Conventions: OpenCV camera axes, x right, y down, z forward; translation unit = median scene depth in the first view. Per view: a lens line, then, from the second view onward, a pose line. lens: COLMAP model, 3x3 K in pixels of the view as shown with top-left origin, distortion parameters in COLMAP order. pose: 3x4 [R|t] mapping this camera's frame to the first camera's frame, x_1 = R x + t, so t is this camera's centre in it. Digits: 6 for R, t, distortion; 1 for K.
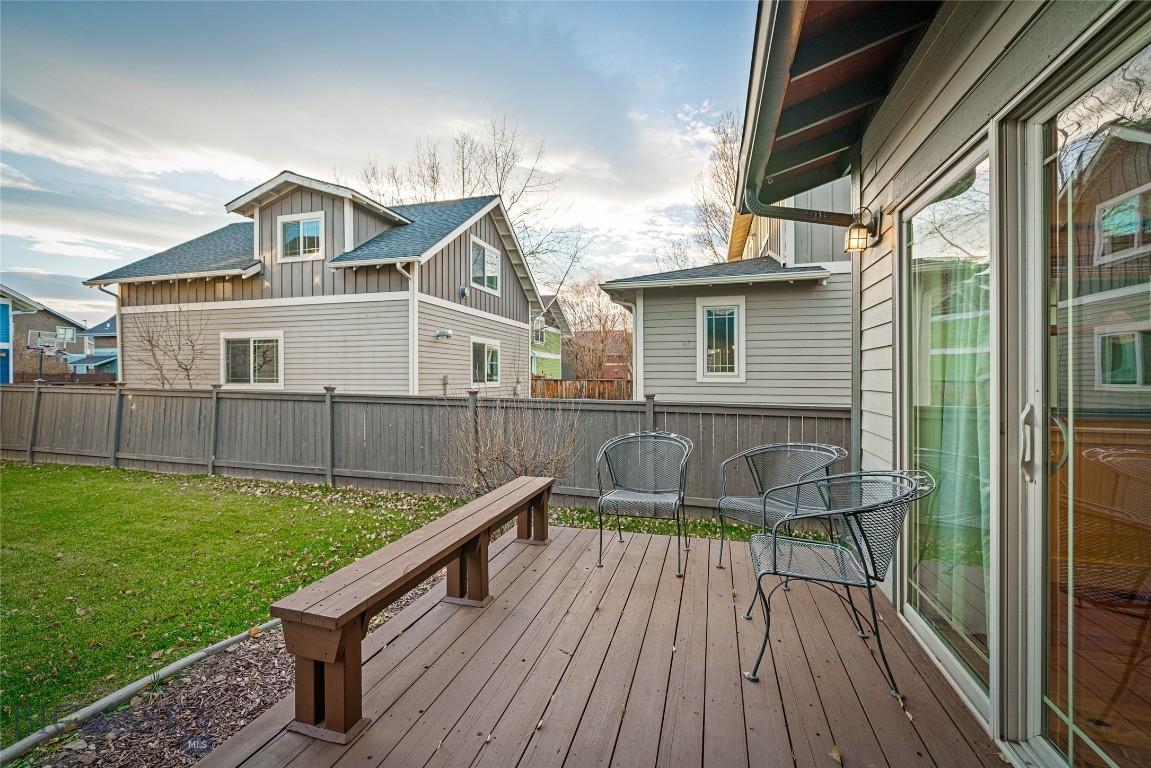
lens RADIAL K [[484.6, 0, 574.8], [0, 484.6, 378.5], [0, 0, 1]] dist [-0.001342, 0.000248]
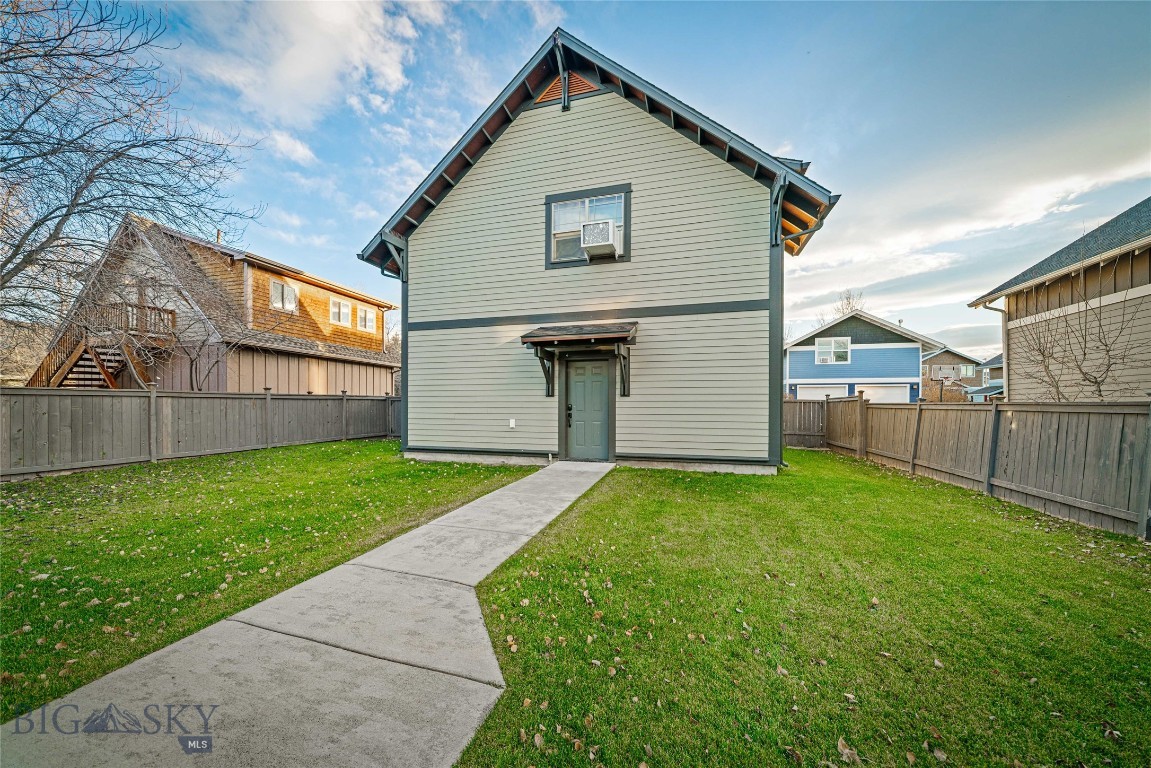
lens RADIAL K [[420.0, 0, 553.4], [0, 420.0, 410.2], [0, 0, 1]] dist [-0.001045, 0.000096]
pose [[-0.018603, 0.008489, -0.999791, -0.183742], [-0.005736, 0.999947, 0.008598, 0.030267], [0.999810, 0.005895, -0.018553, 0.230840]]
